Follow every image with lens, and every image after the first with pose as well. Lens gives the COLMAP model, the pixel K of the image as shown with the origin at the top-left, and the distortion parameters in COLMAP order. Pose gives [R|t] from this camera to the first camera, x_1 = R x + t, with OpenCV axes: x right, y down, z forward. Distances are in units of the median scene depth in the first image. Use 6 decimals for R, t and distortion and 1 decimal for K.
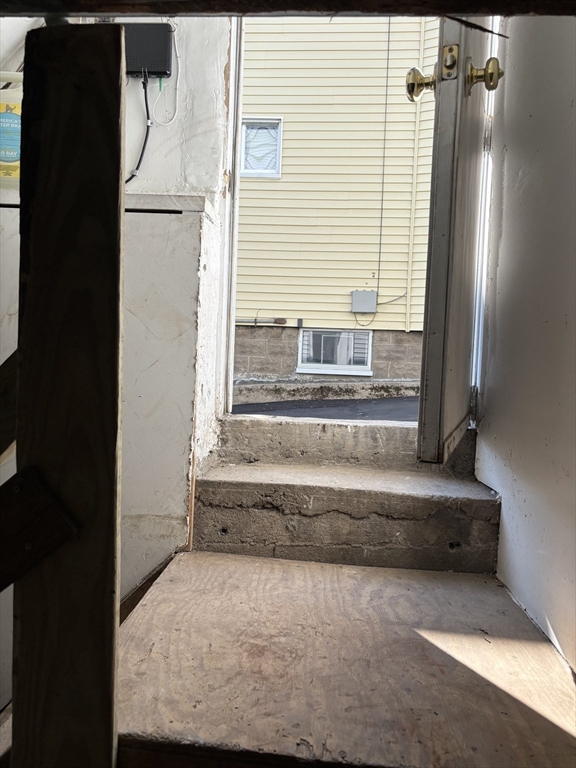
lens RADIAL K [[576.1, 0, 288.0], [0, 576.1, 384.0], [0, 0, 1]] dist [-0.032842, -0.000234]
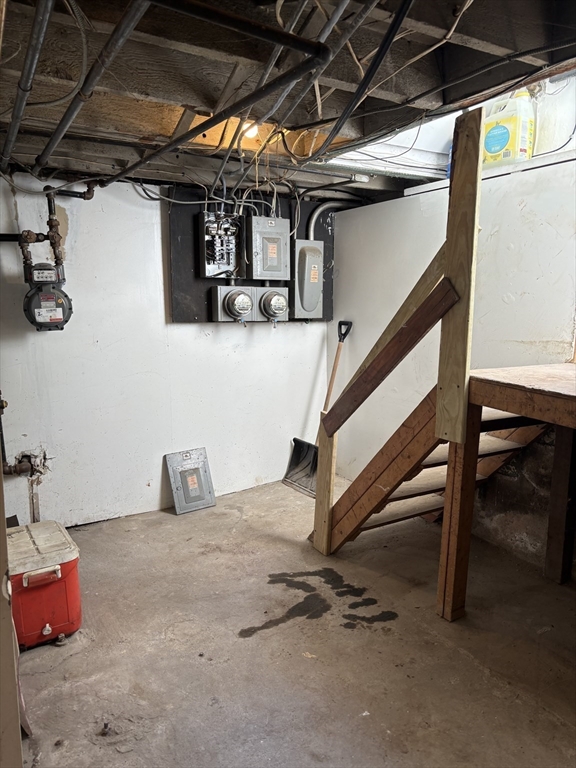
lens RADIAL K [[576.1, 0, 288.0], [0, 576.1, 384.0], [0, 0, 1]] dist [-0.032842, -0.000234]
pose [[0.549822, 0.103899, -0.828795, 1.526176], [-0.021425, 0.993661, 0.110353, 0.364376], [0.835007, -0.042918, 0.548563, -1.252284]]
